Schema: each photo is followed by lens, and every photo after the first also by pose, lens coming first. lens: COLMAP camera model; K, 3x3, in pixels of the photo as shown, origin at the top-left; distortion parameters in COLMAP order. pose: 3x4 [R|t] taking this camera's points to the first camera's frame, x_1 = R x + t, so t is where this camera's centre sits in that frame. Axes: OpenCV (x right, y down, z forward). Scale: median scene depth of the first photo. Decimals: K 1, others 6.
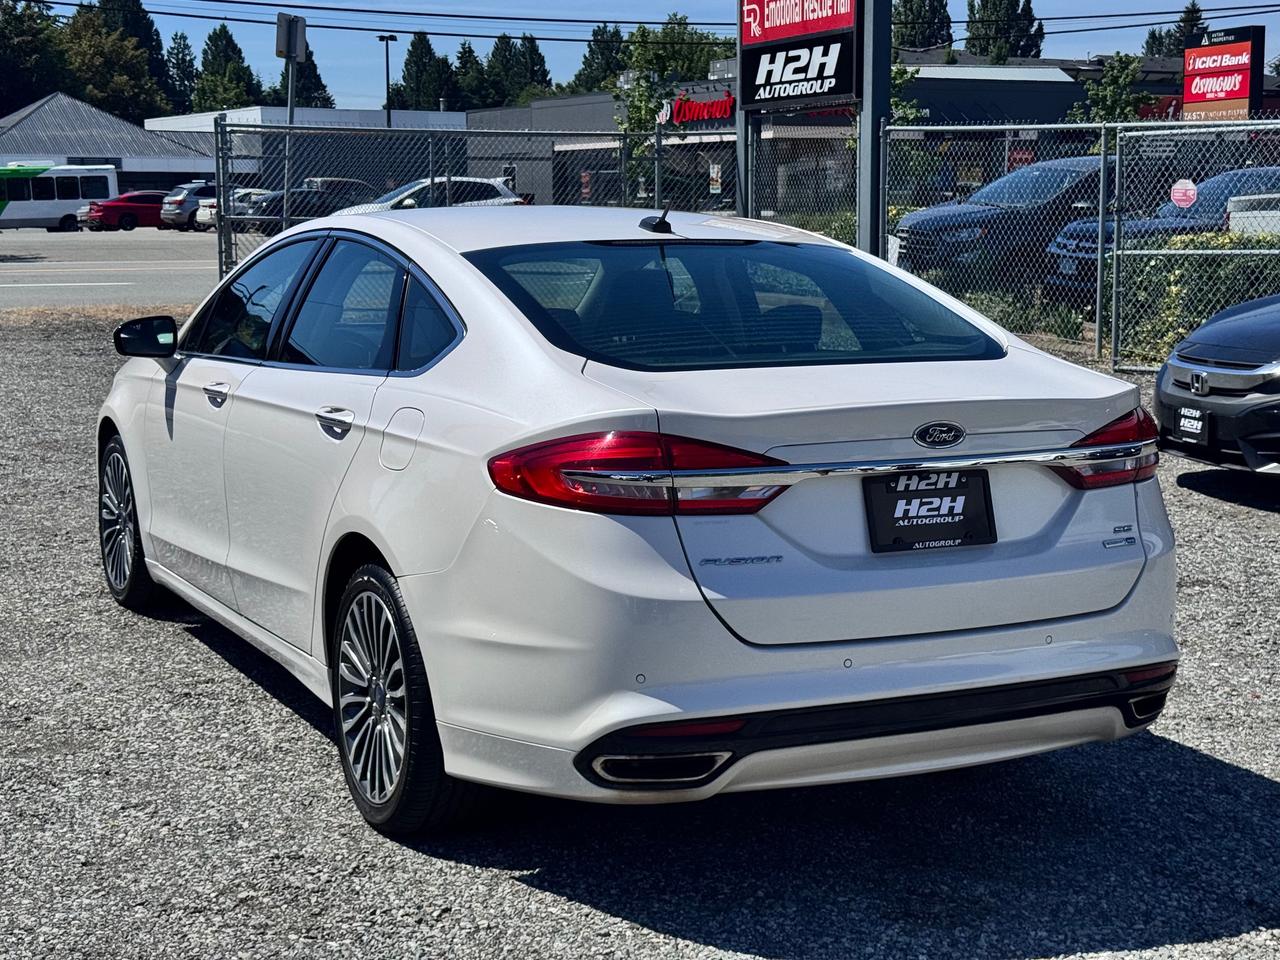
lens RADIAL K [[1886.8, 0, 640.0], [0, 1886.8, 480.0], [0, 0, 1]] dist [0.130029, 0.029088]
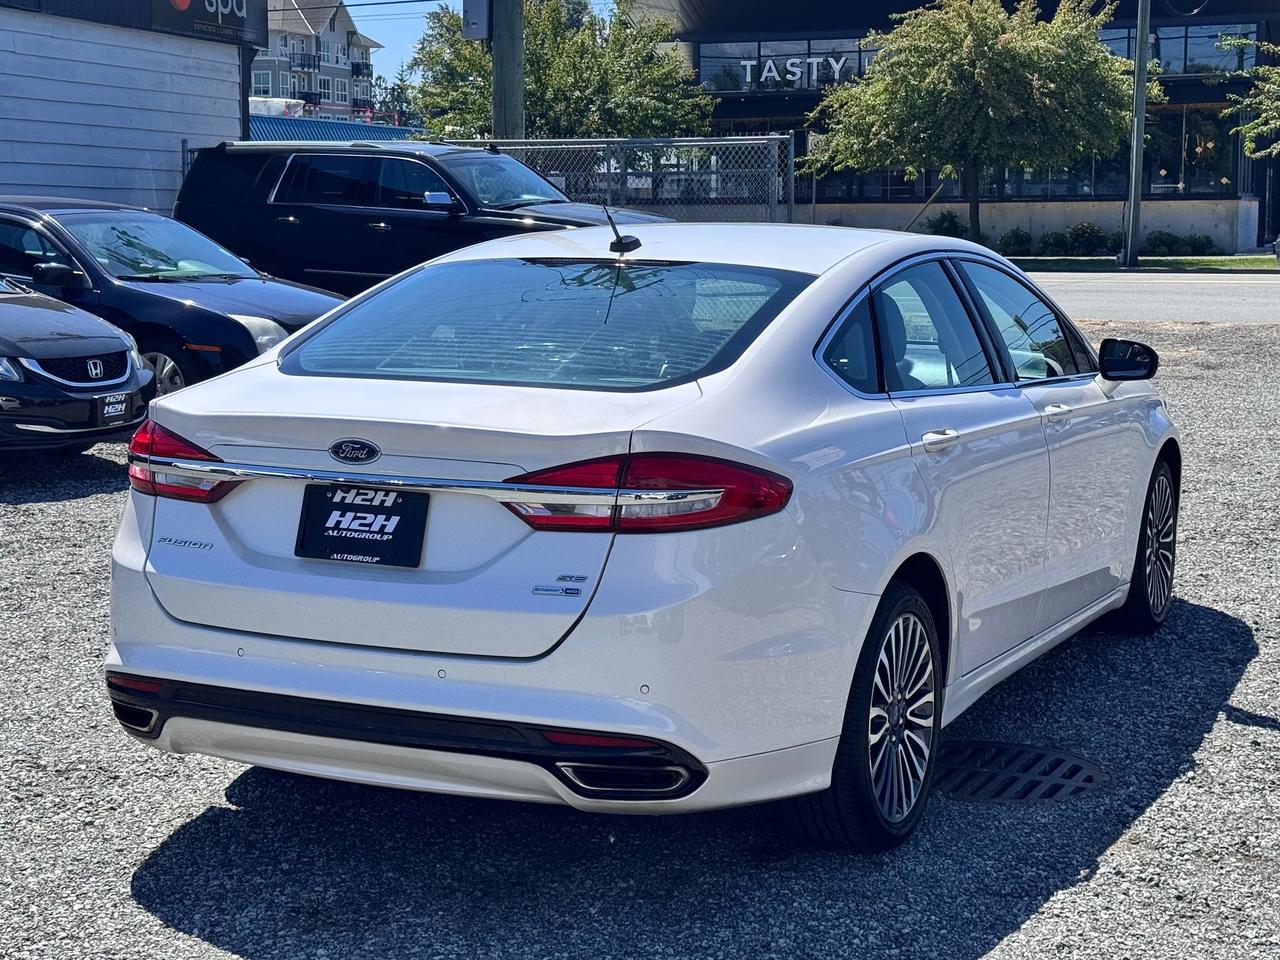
lens RADIAL K [[2028.4, 0, 640.0], [0, 2028.4, 480.0], [0, 0, 1]] dist [0.295443, -0.006300]
pose [[0.624674, 0.102824, -0.774087, 1.100742], [-0.111928, 0.992847, 0.041559, -0.071082], [0.772823, 0.060681, 0.631714, 0.418116]]
